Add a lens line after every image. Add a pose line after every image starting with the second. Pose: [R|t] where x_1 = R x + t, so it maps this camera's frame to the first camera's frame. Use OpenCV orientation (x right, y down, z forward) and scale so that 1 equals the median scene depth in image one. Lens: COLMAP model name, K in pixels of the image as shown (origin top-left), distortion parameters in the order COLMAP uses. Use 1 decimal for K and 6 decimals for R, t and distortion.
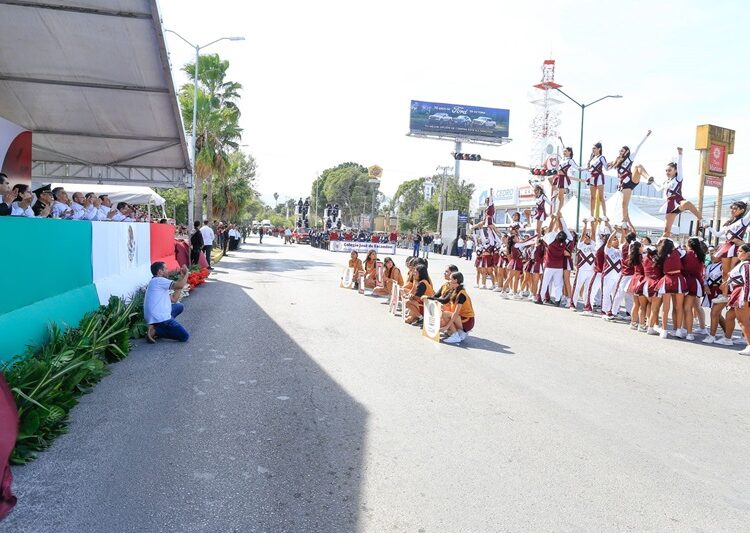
lens RADIAL K [[537.1, 0, 375.7], [0, 537.1, 264.6], [0, 0, 1]] dist [-0.046983, 0.037510]
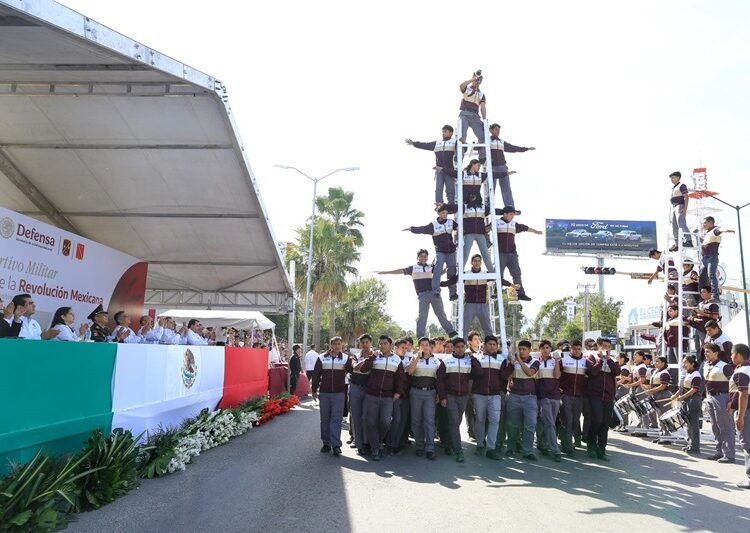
lens RADIAL K [[537.1, 0, 377.4], [0, 537.1, 267.9], [0, 0, 1]] dist [-0.046983, 0.037510]
pose [[0.965757, -0.048695, -0.254837, 0.037244], [-0.009242, 0.975149, -0.221358, -0.001948], [0.259283, 0.216133, 0.941307, 0.048864]]
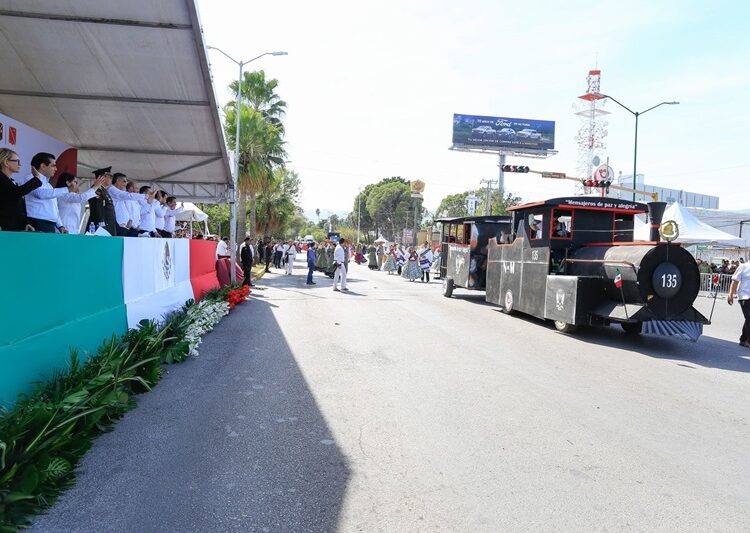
lens RADIAL K [[537.1, 0, 377.9], [0, 537.1, 264.3], [0, 0, 1]] dist [-0.046983, 0.037510]
pose [[0.997259, -0.004043, -0.073879, -0.004756], [0.001934, 0.999589, -0.028600, -0.001706], [0.073964, 0.028378, 0.996857, 0.024441]]
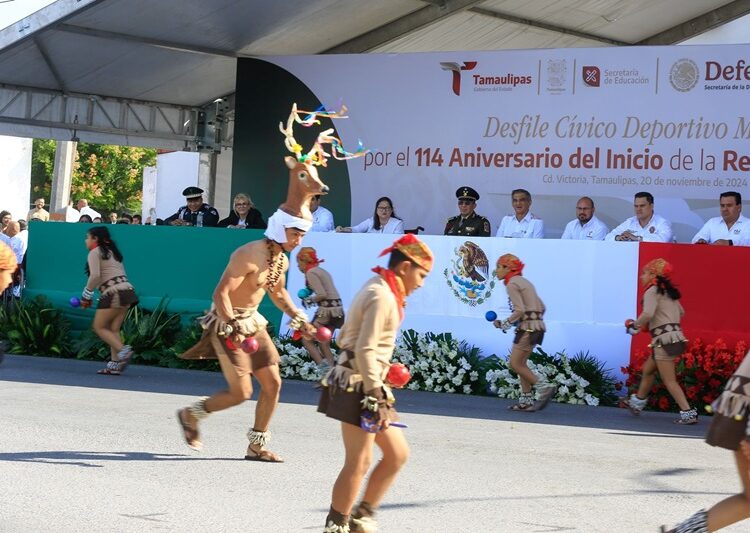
lens RADIAL K [[2248.1, 0, 331.1], [0, 2248.1, 294.5], [0, 0, 1]] dist [-0.122461, 0.000000]
pose [[-0.783044, -0.062075, -0.618860, 0.374173], [-0.113802, 0.992509, 0.044440, -0.033996], [0.611466, 0.105226, -0.784243, 0.893352]]
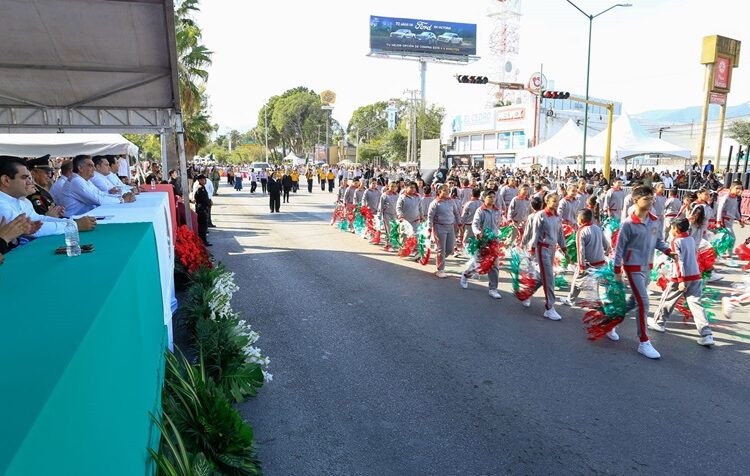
lens RADIAL K [[549.6, 0, 377.7], [0, 549.6, 261.9], [0, 0, 1]] dist [-0.036390, 0.023595]
pose [[0.993926, -0.060388, 0.091997, -0.082869], [0.048589, 0.990904, 0.125493, -0.024532], [-0.098738, -0.120261, 0.987820, 0.090651]]
